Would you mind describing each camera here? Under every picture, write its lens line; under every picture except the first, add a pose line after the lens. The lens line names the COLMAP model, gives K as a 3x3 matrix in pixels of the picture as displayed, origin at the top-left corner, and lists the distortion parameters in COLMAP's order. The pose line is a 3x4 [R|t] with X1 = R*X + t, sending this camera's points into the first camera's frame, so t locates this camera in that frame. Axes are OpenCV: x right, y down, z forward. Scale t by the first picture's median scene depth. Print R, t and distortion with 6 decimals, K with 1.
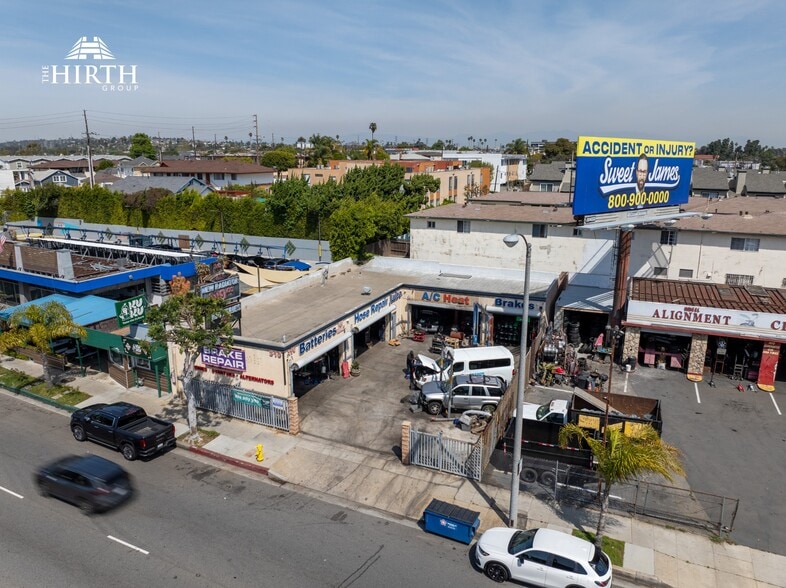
lens RADIAL K [[556.1, 0, 393.0], [0, 556.1, 294.0], [0, 0, 1]] dist [-0.031294, -0.009608]
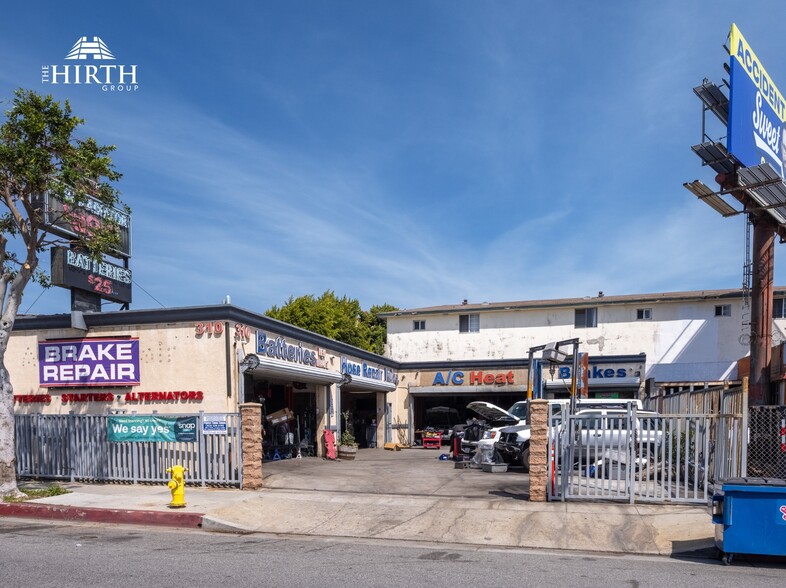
lens RADIAL K [[634.1, 0, 403.0], [0, 634.1, 455.8], [0, 0, 1]] dist [0.022417, 0.001424]
pose [[0.988329, -0.018233, 0.151237, -0.111891], [0.046771, 0.981178, -0.187357, 0.276485], [-0.144975, 0.192244, 0.970580, 0.400163]]
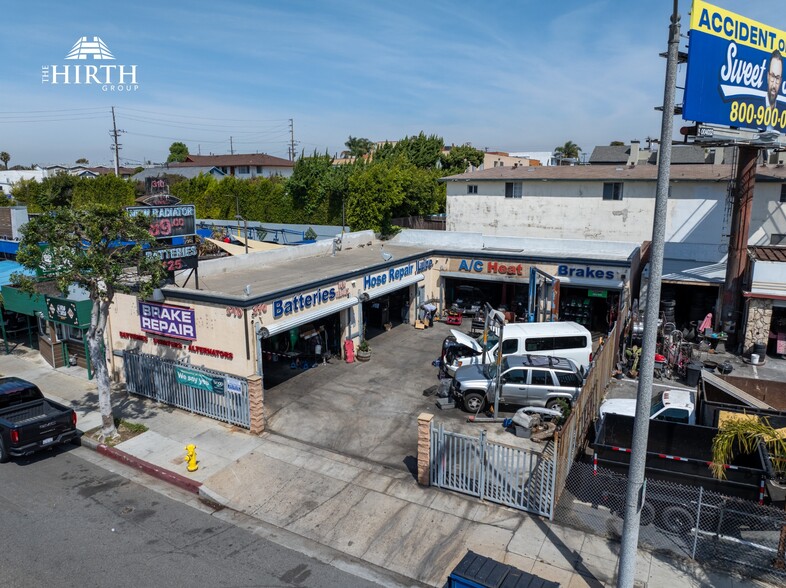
lens RADIAL K [[556.6, 0, 393.0], [0, 556.6, 294.0], [0, 0, 1]] dist [-0.053006, 0.030221]
pose [[0.997076, 0.013030, -0.075299, 0.024484], [-0.016342, 0.998918, -0.043532, 0.096032], [0.074650, 0.044636, 0.996210, 0.297437]]
